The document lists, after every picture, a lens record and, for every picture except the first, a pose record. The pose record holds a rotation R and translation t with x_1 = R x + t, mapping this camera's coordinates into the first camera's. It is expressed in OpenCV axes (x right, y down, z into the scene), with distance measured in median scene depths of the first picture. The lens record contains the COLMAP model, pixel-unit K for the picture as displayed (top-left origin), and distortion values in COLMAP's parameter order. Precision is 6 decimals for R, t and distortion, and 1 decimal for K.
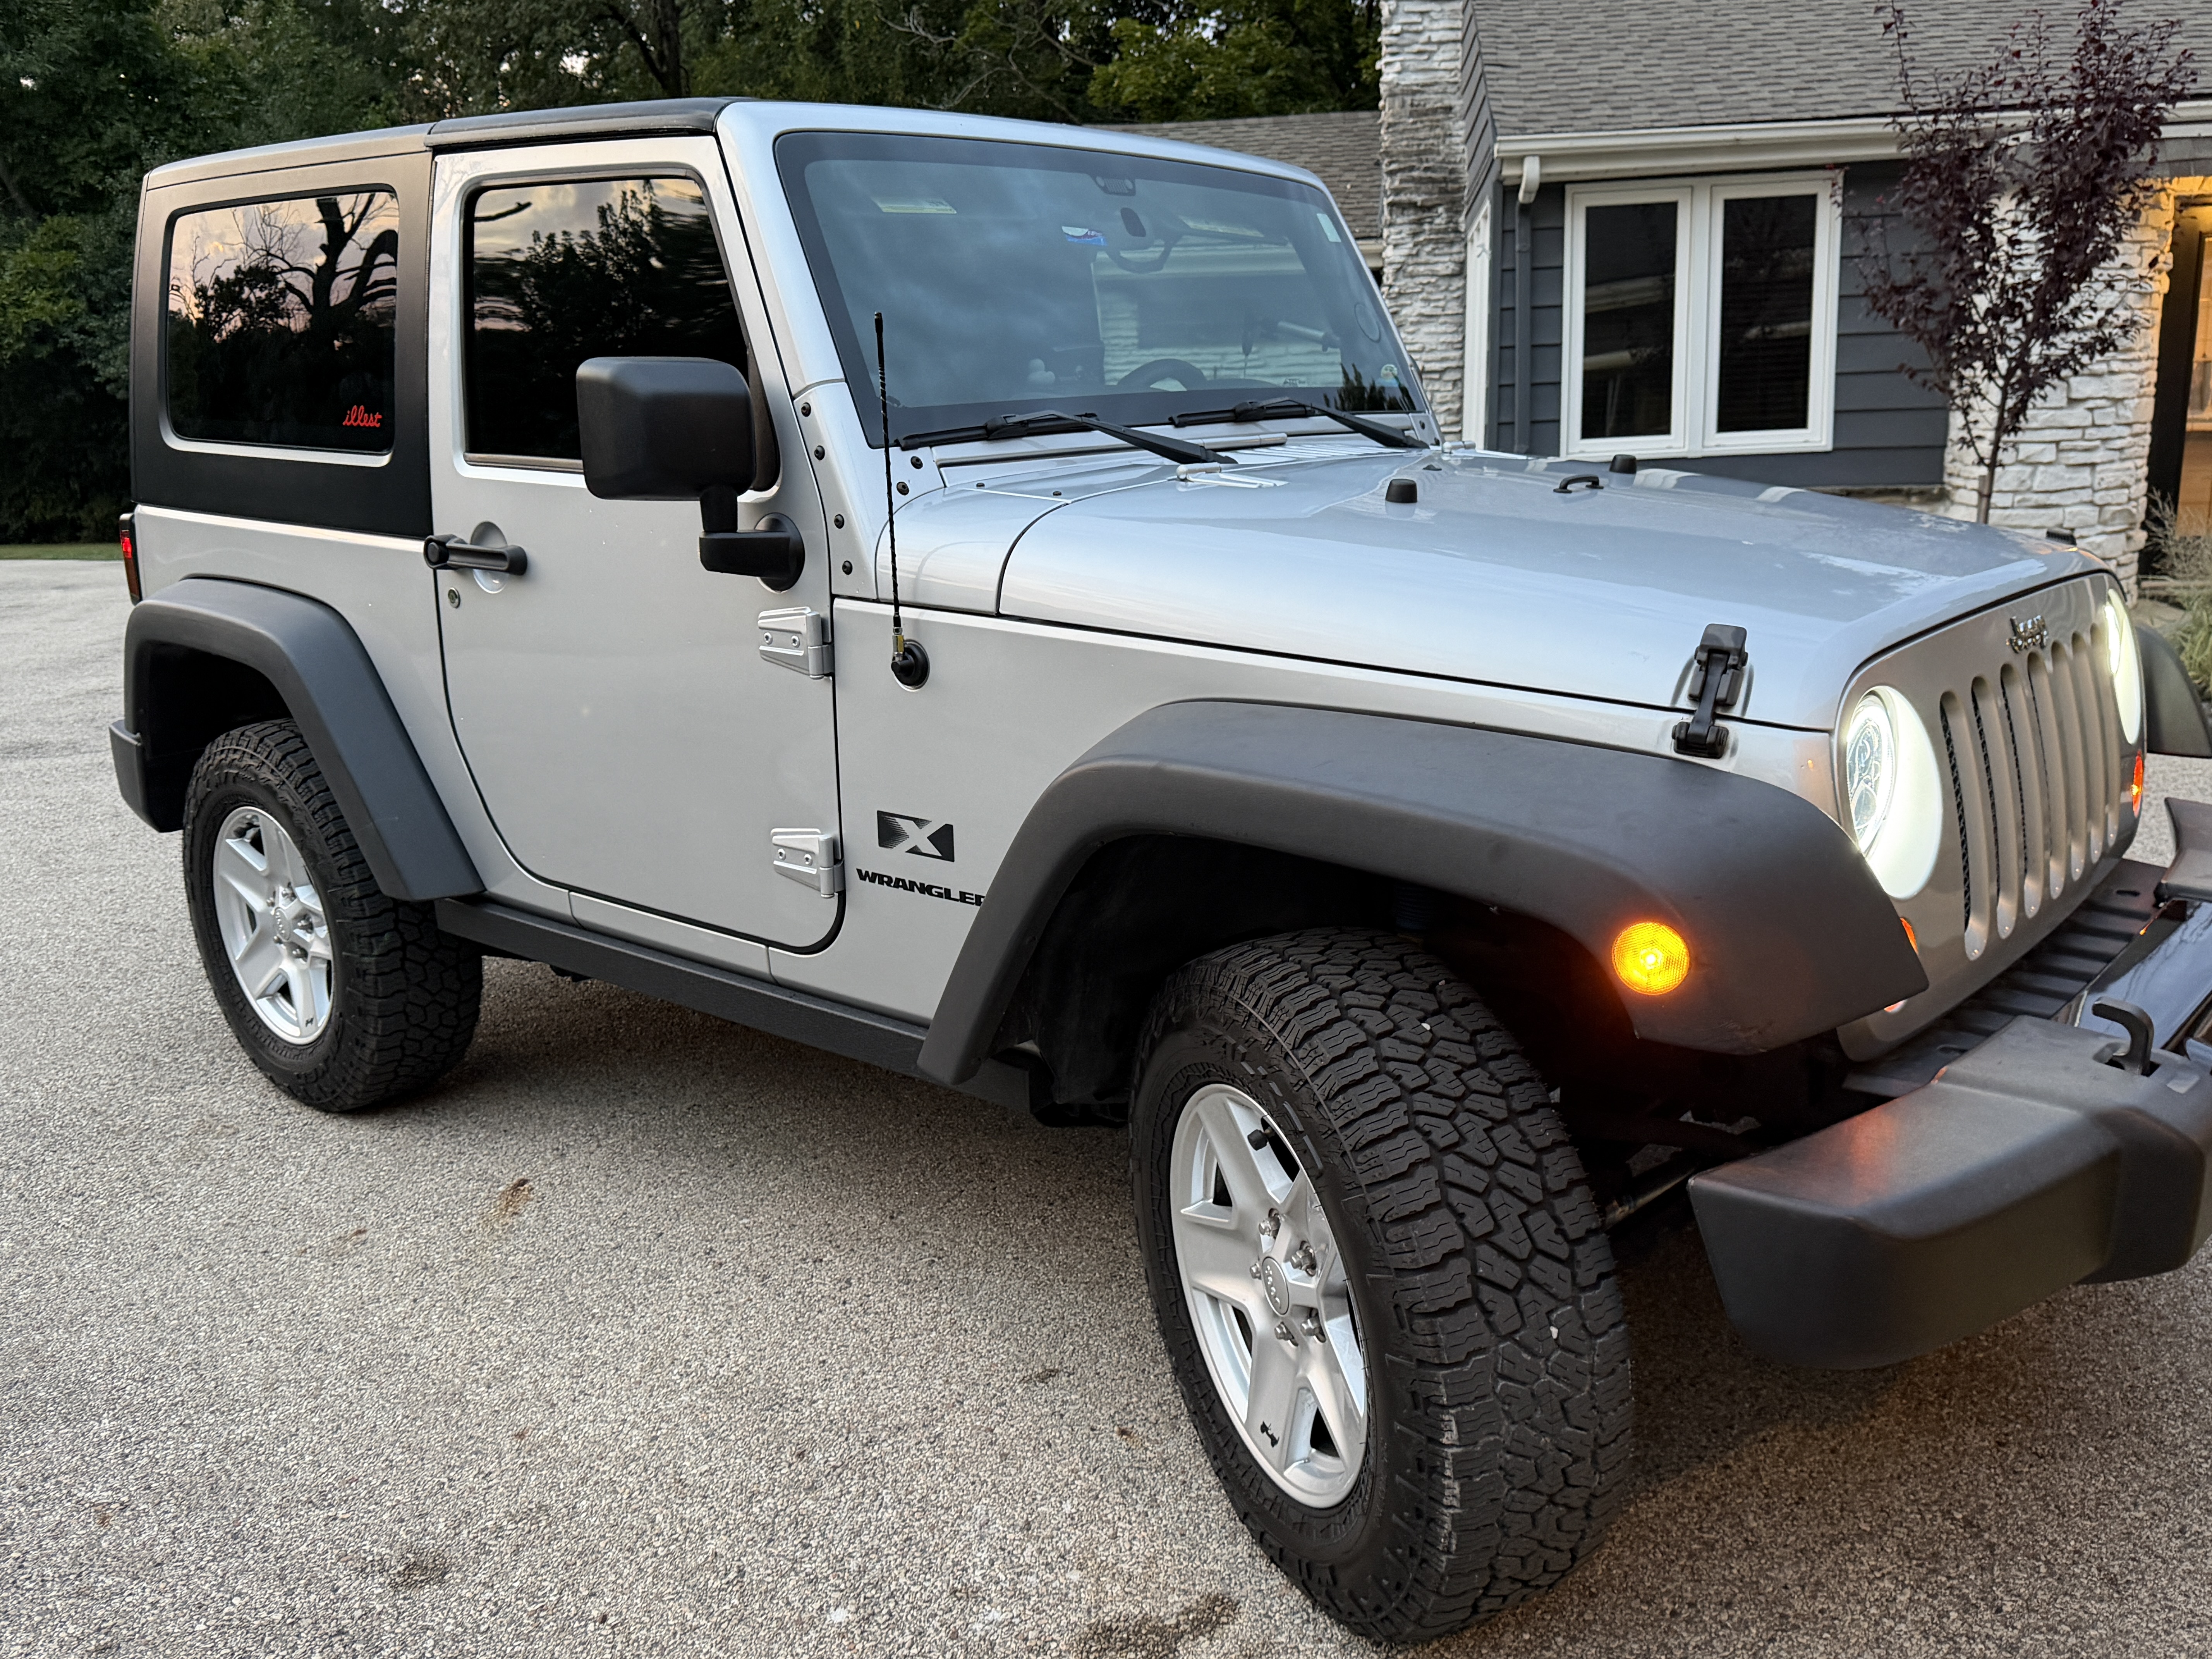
lens RADIAL K [[1869.9, 0, 1105.9], [0, 1869.9, 941.7], [0, 0, 1]] dist [0.144638, -0.252131]
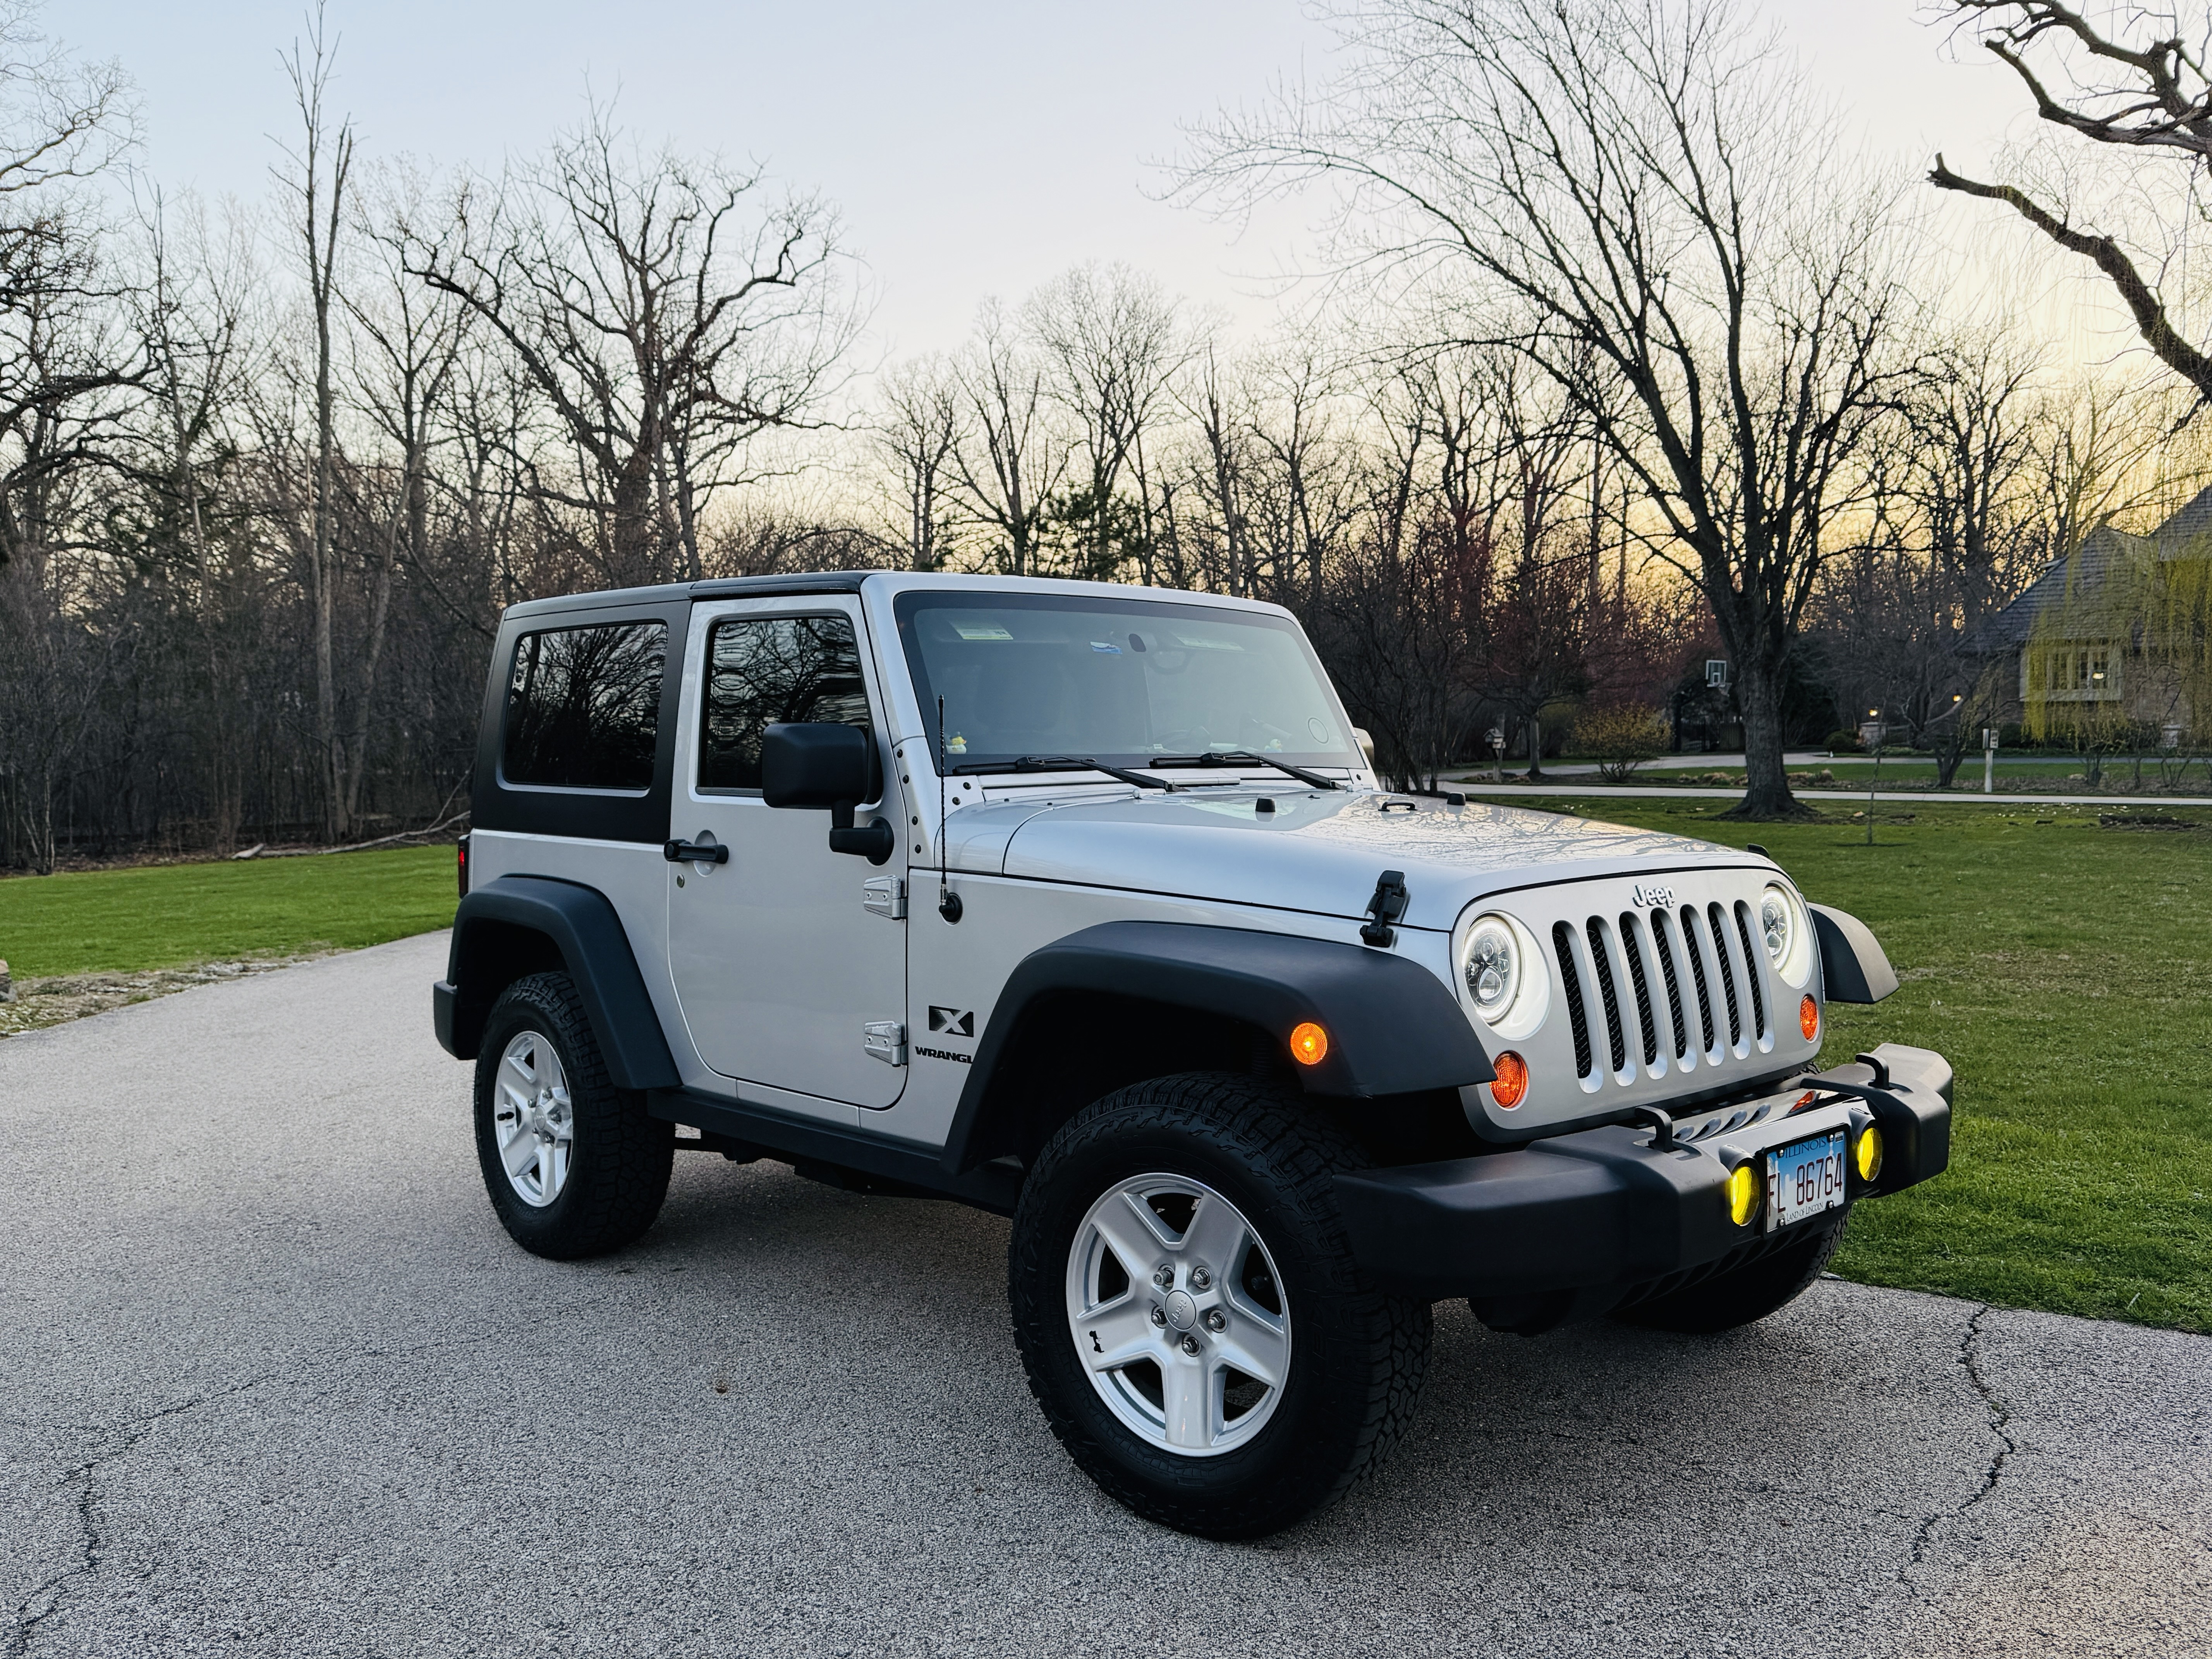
lens RADIAL K [[1869.9, 0, 1105.9], [0, 1869.9, 941.7], [0, 0, 1]] dist [0.144638, -0.252131]
pose [[0.992706, 0.026049, -0.117712, 0.177115], [-0.049731, 0.977916, -0.202997, 0.161650], [0.109825, 0.207371, 0.972078, -0.419223]]
